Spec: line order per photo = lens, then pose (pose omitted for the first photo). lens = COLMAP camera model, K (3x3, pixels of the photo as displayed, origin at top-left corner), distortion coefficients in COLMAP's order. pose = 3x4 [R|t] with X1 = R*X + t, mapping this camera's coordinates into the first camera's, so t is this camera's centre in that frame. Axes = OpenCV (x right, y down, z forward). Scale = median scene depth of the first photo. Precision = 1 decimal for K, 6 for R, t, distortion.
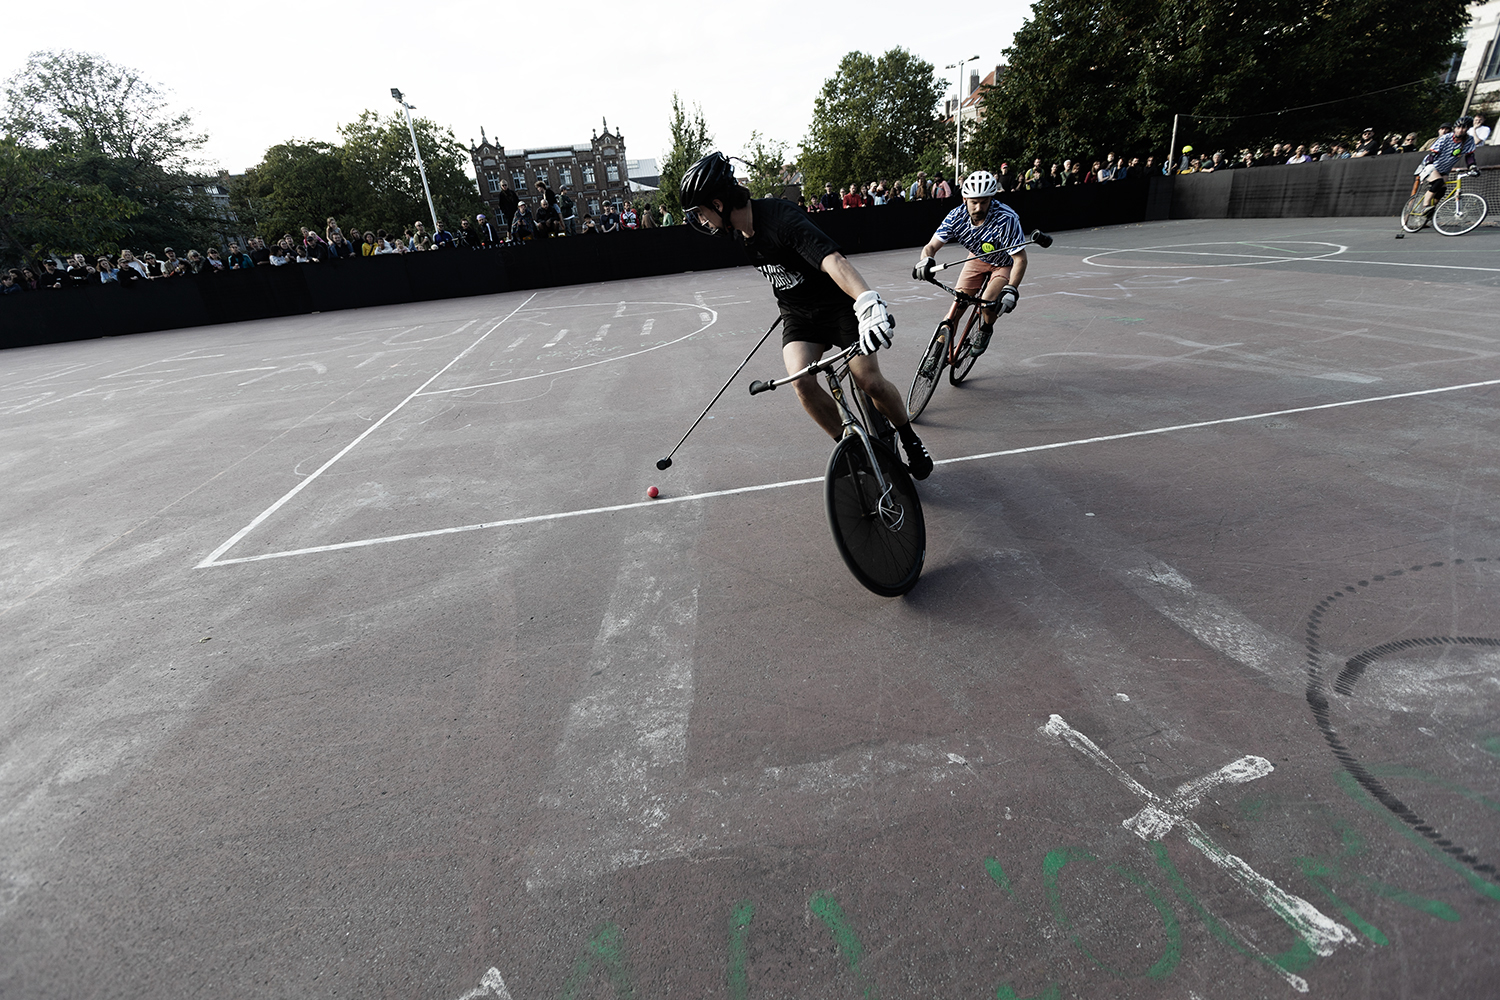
lens RADIAL K [[676.4, 0, 747.1], [0, 676.4, 495.9], [0, 0, 1]] dist [0.003734, -0.000917]
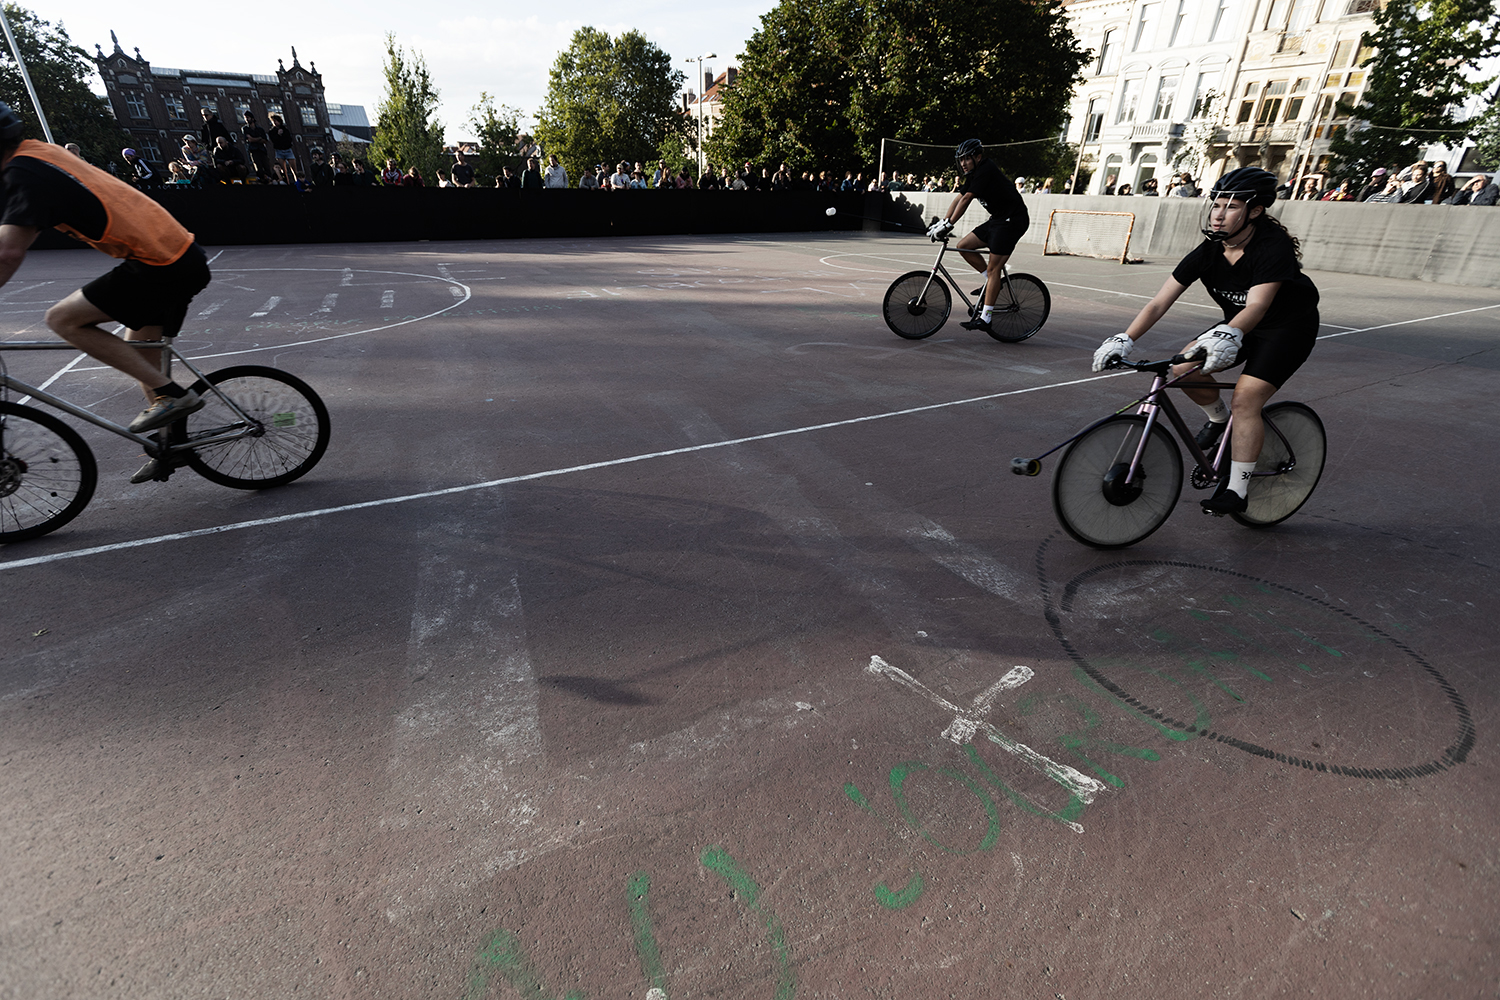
lens RADIAL K [[672.3, 0, 743.9], [0, 672.3, 500.9], [0, 0, 1]] dist [0.003013, -0.000669]
pose [[0.936660, -0.048994, 0.346795, -0.050651], [0.038987, 0.998599, 0.035777, 0.003982], [-0.348062, -0.019990, 0.937258, 0.004055]]
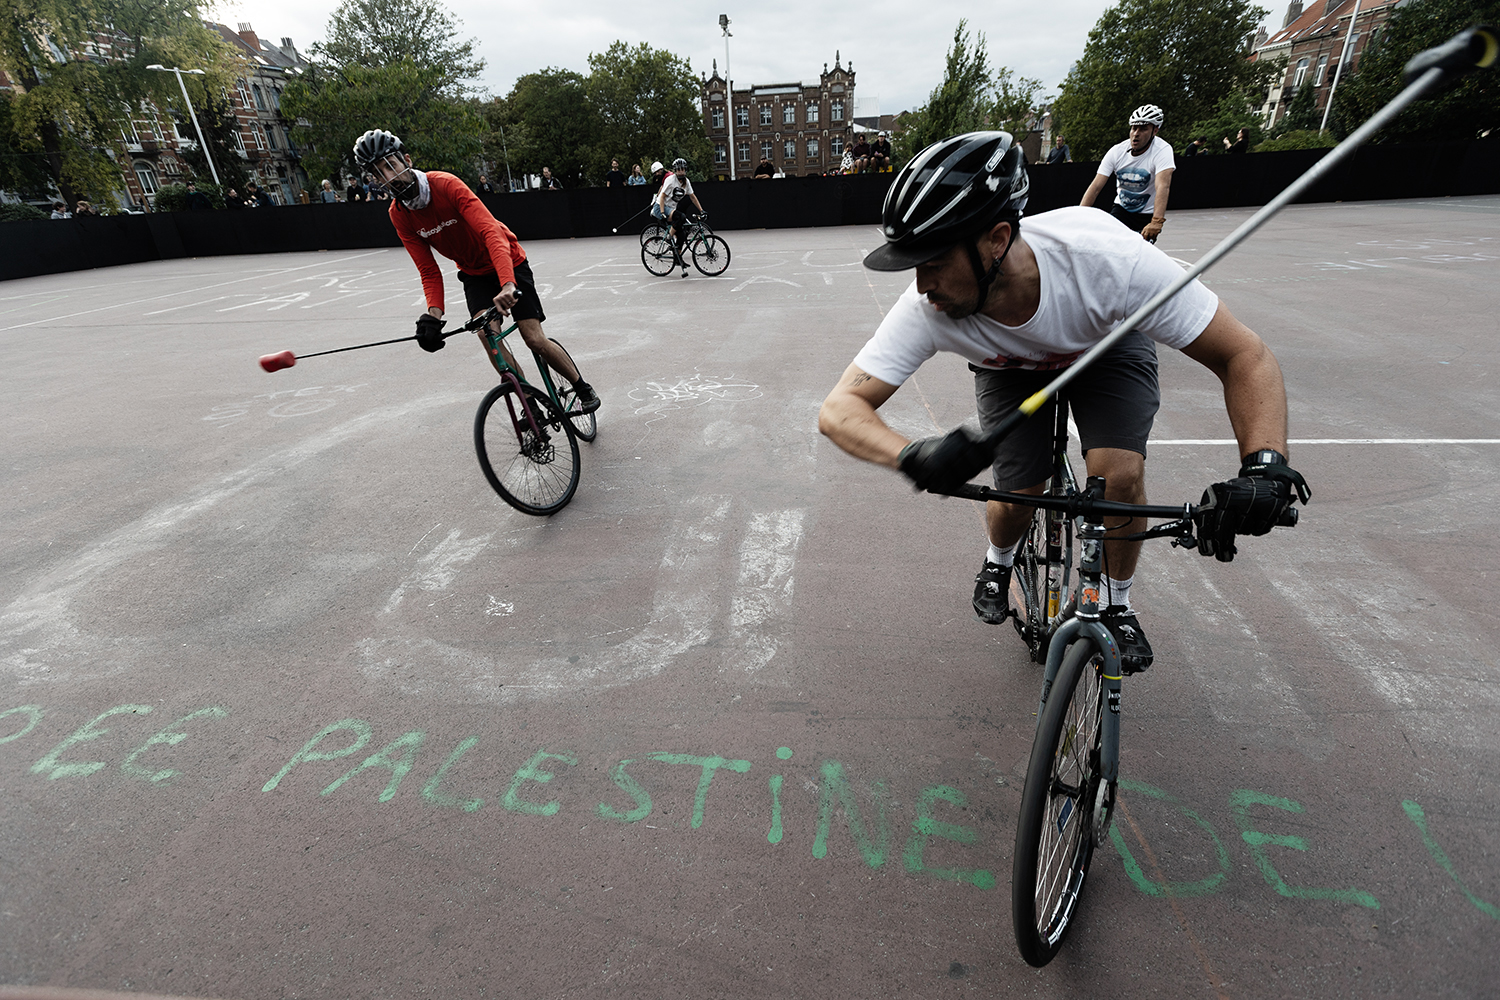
lens RADIAL K [[690.1, 0, 740.8], [0, 690.1, 495.9], [0, 0, 1]] dist [0.005294, 0.000056]
pose [[0.965161, 0.150227, -0.214235, -0.711767], [-0.137265, 0.987749, 0.074236, 0.118063], [0.222763, -0.042243, 0.973957, -0.127258]]
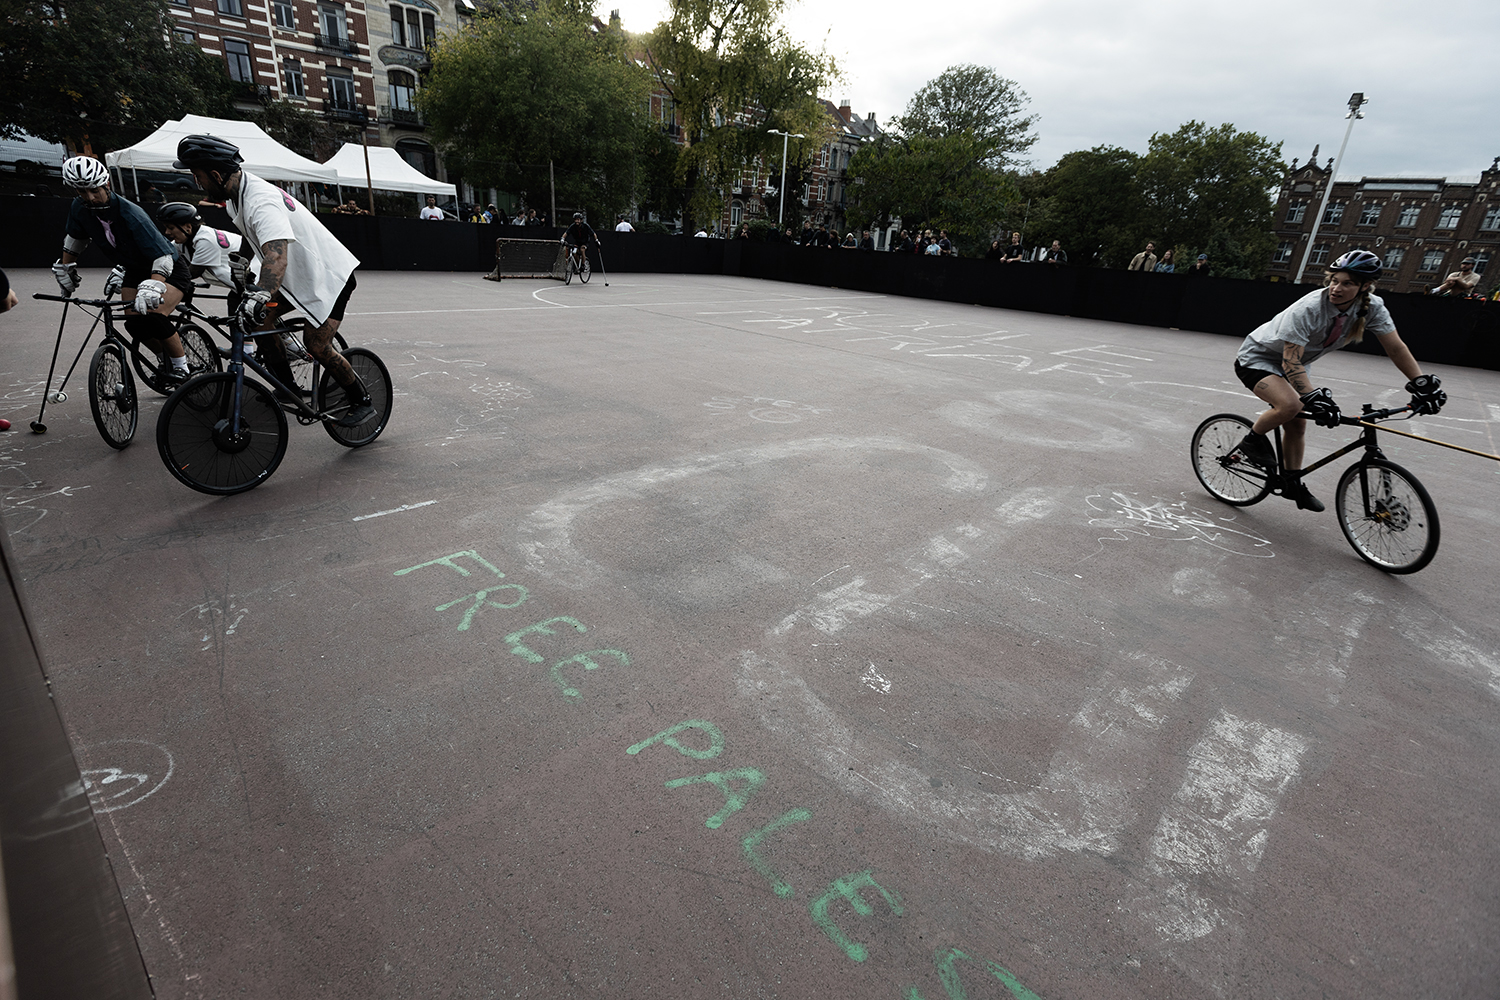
lens RADIAL K [[696.2, 0, 727.8], [0, 696.2, 497.4], [0, 0, 1]] dist [-0.001280, -0.001469]
pose [[0.585864, 0.410512, -0.698744, -0.758439], [-0.426315, 0.889386, 0.165069, 0.115958], [0.689216, 0.201177, 0.696067, -0.099229]]
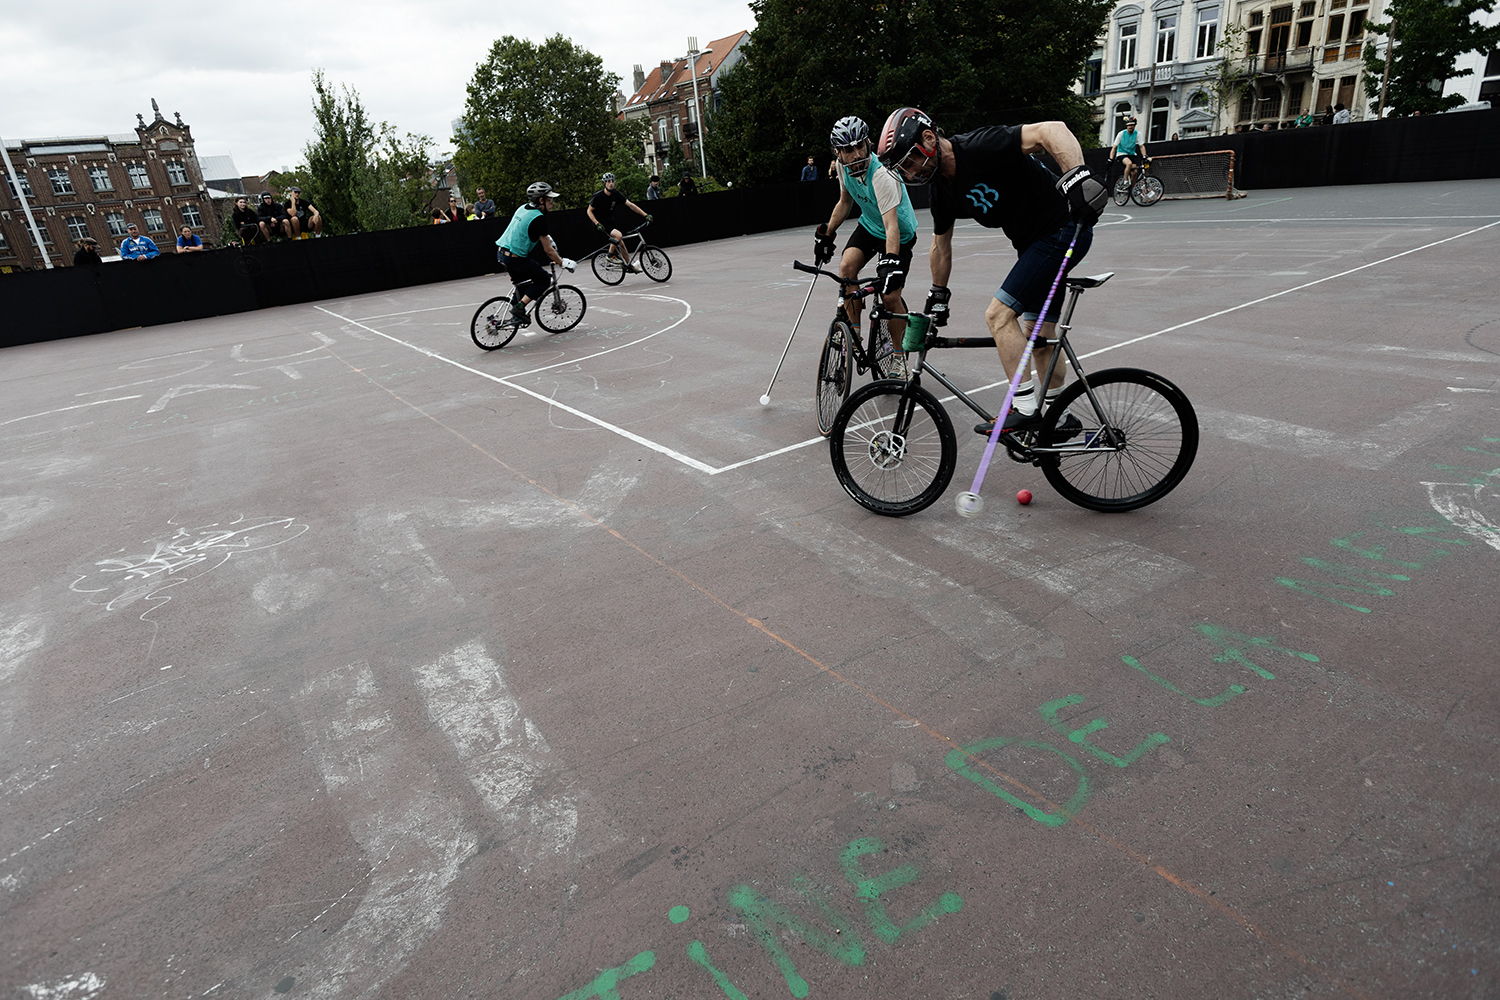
lens RADIAL K [[814.7, 0, 747.1], [0, 814.7, 495.7], [0, 0, 1]] dist [0.002067, -0.001624]
pose [[0.904752, -0.155479, 0.396548, -0.826102], [0.183963, 0.982325, -0.034573, 0.124905], [-0.384163, 0.104230, 0.917363, -0.106890]]
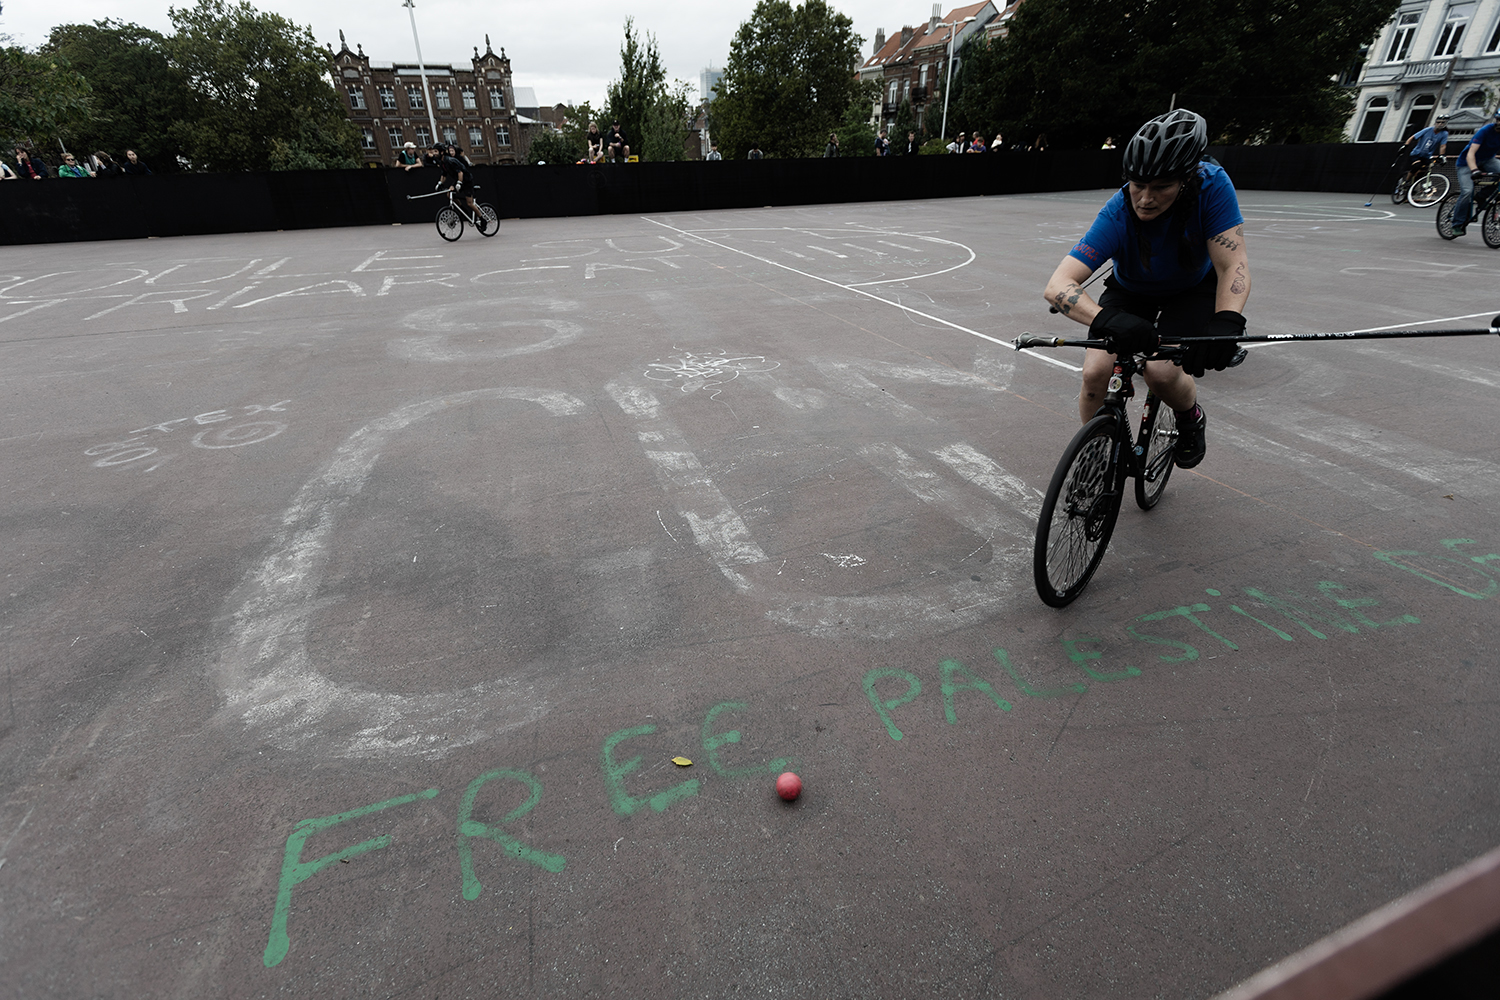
lens RADIAL K [[690.1, 0, 740.8], [0, 690.1, 495.9], [0, 0, 1]] dist [0.005294, 0.000056]
pose [[0.981272, -0.016438, 0.191923, -1.145932], [0.006138, 0.998514, 0.054141, 0.182444], [-0.192528, -0.051949, 0.979916, -0.167894]]
